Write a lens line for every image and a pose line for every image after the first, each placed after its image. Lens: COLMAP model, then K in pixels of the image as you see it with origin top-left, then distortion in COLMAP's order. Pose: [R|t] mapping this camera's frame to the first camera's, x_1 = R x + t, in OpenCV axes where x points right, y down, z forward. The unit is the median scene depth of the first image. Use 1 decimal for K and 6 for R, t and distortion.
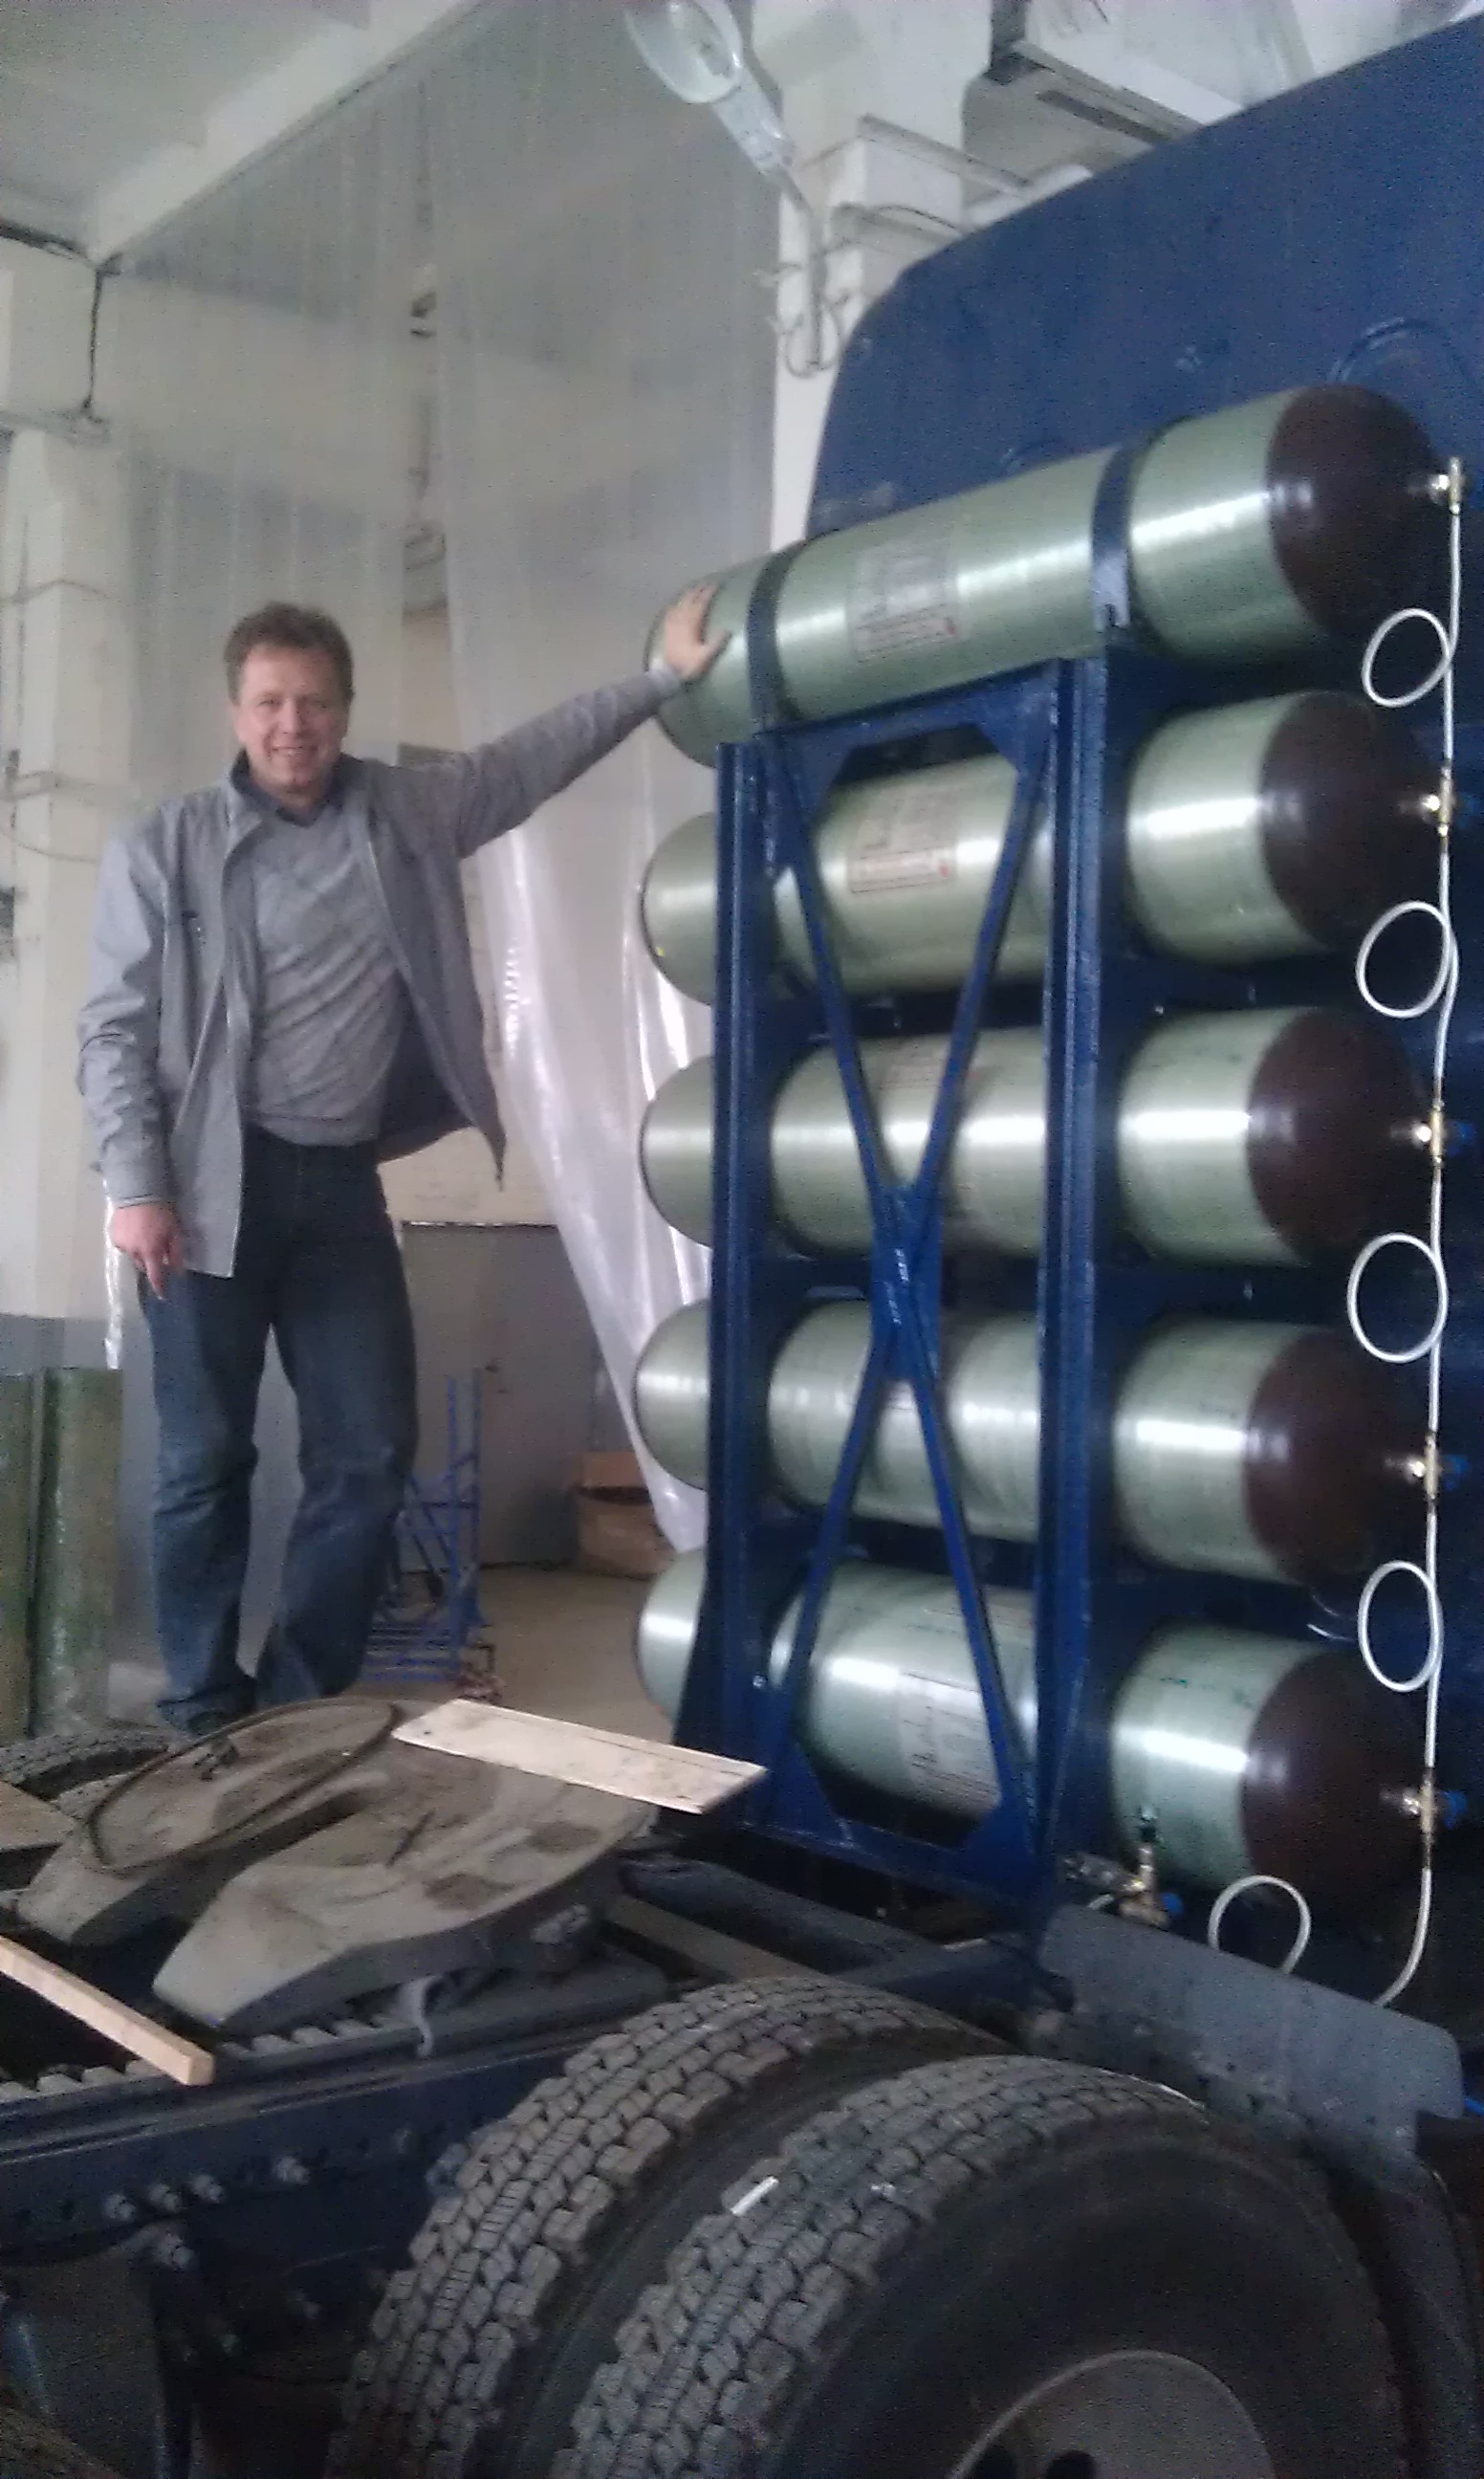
lens RADIAL K [[2341.2, 0, 576.5], [0, 2341.2, 1196.0], [0, 0, 1]] dist [0.005346, -0.062244]
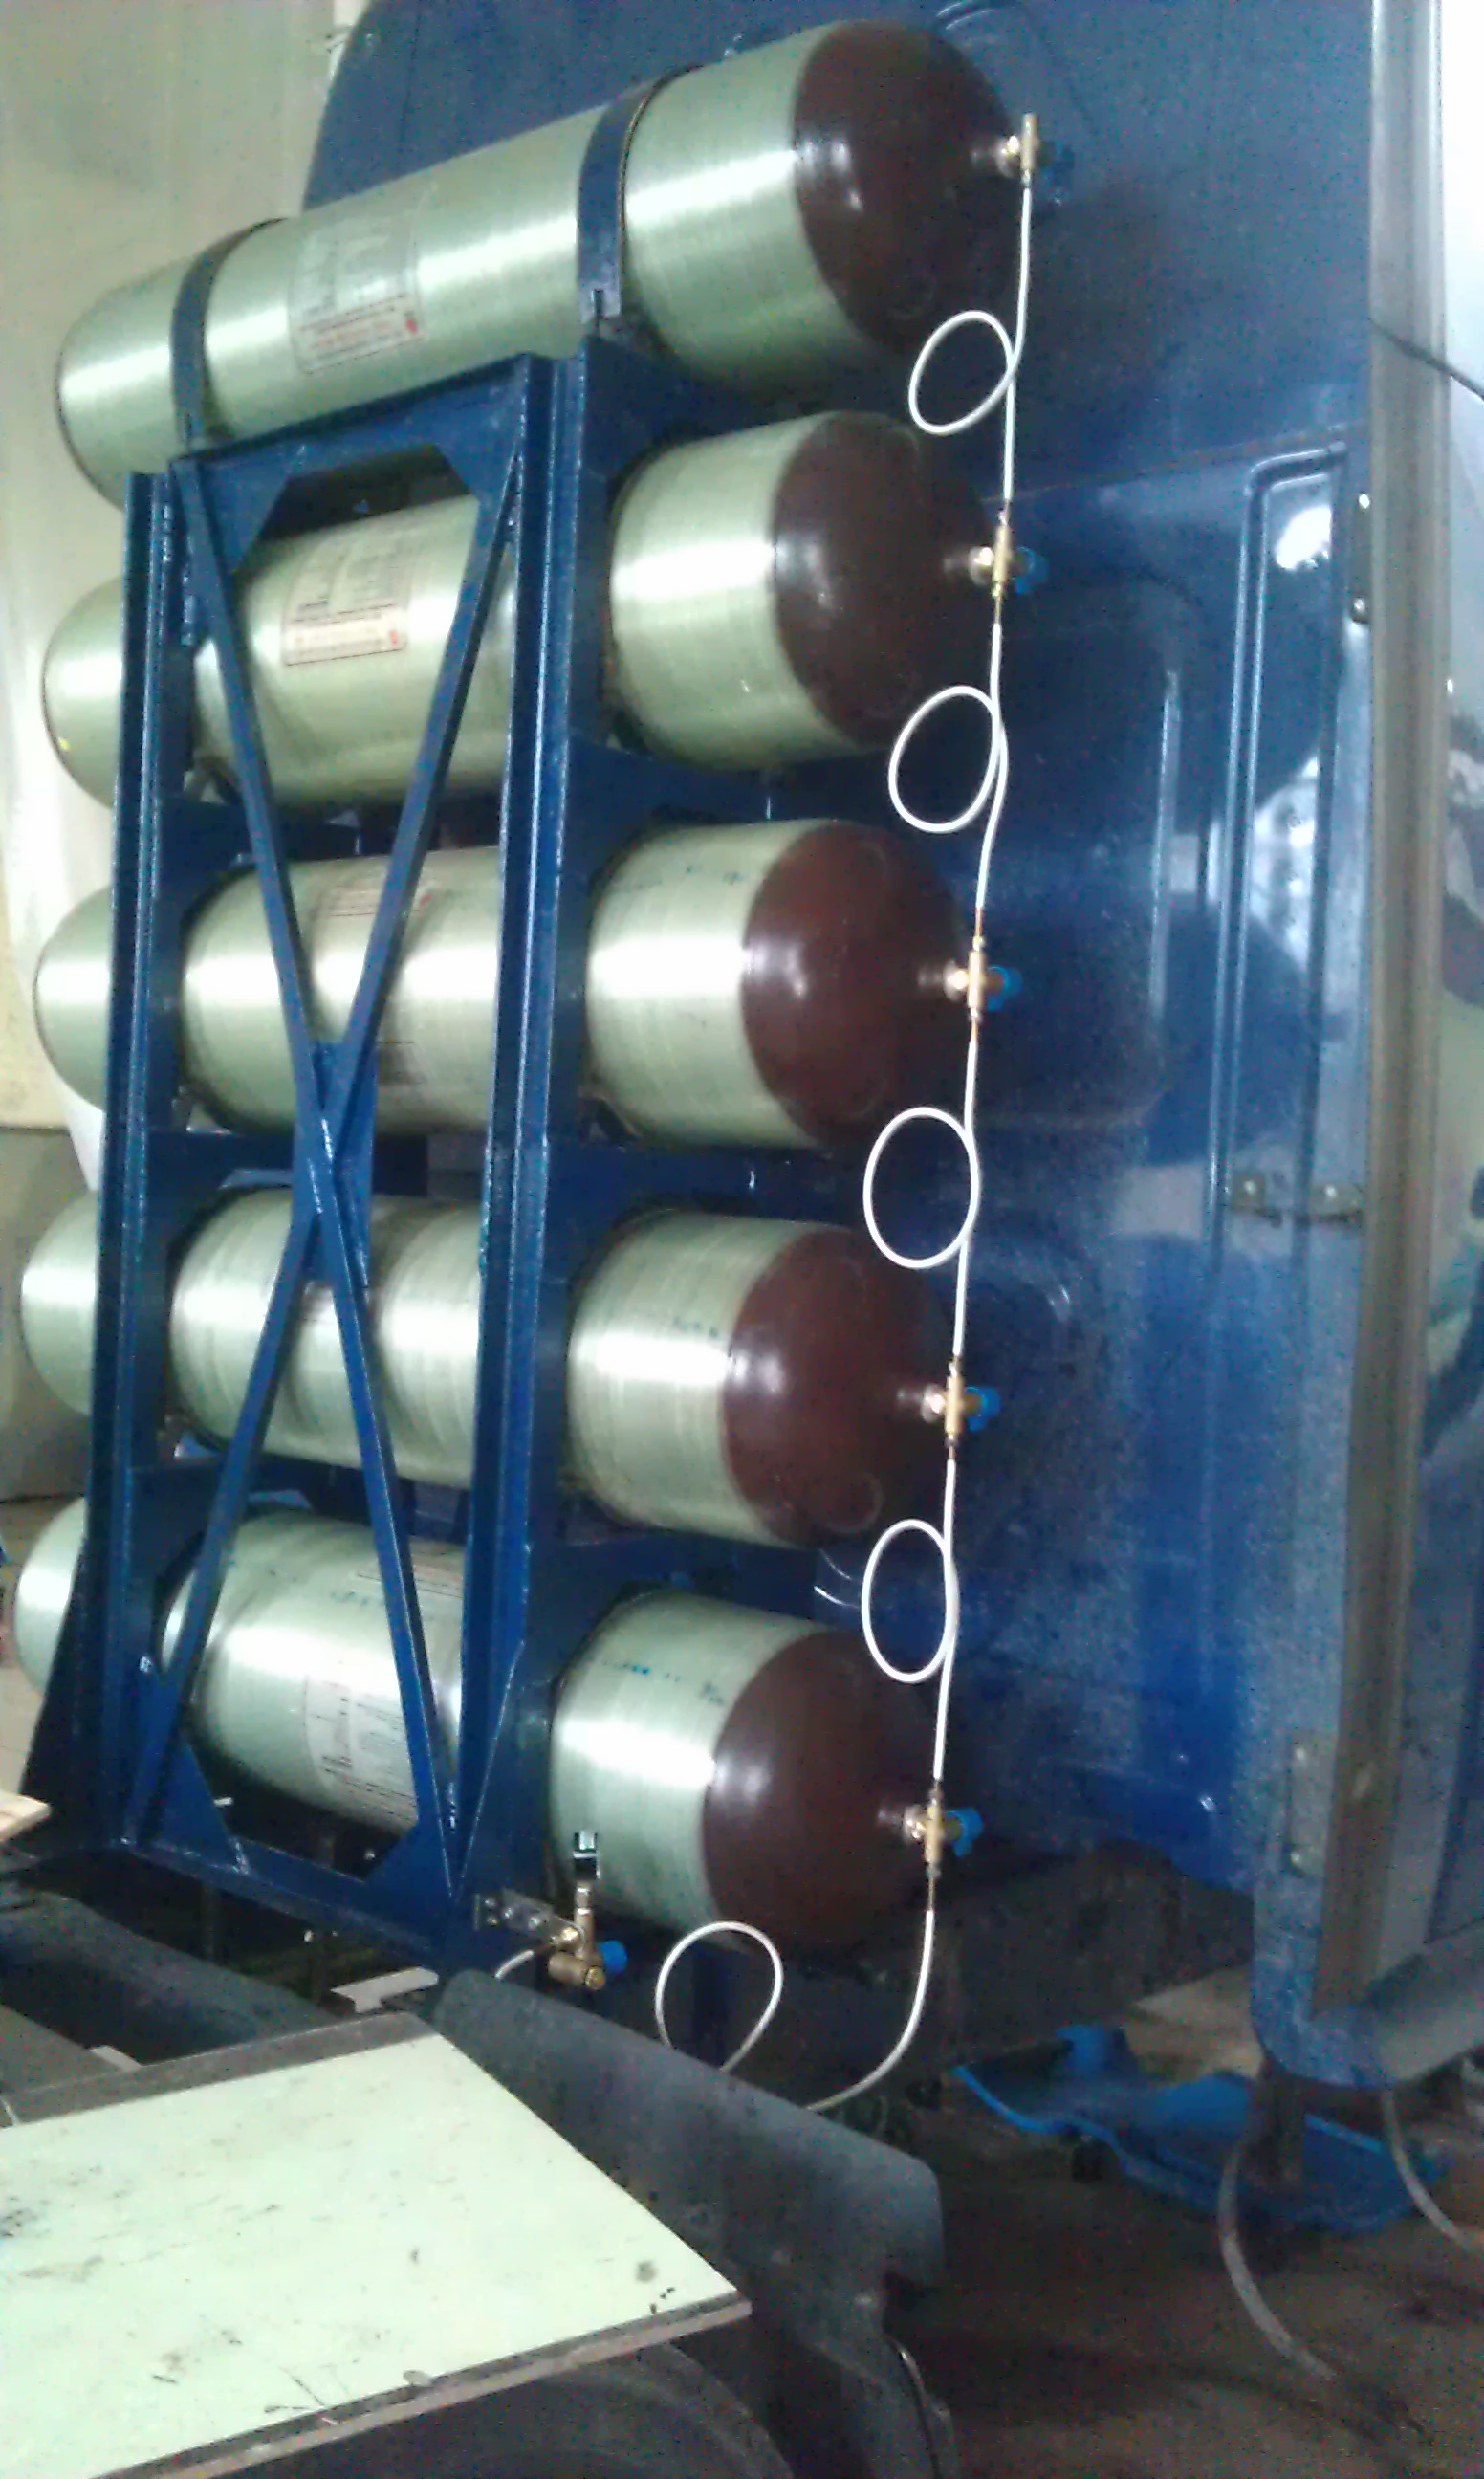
lens RADIAL K [[2341.2, 0, 576.5], [0, 2341.2, 1196.0], [0, 0, 1]] dist [0.005346, -0.062244]
pose [[0.986437, 0.027425, 0.161835, 0.104780], [-0.031788, 0.999196, 0.024434, 0.029617], [-0.161035, -0.029247, 0.986515, 0.230856]]
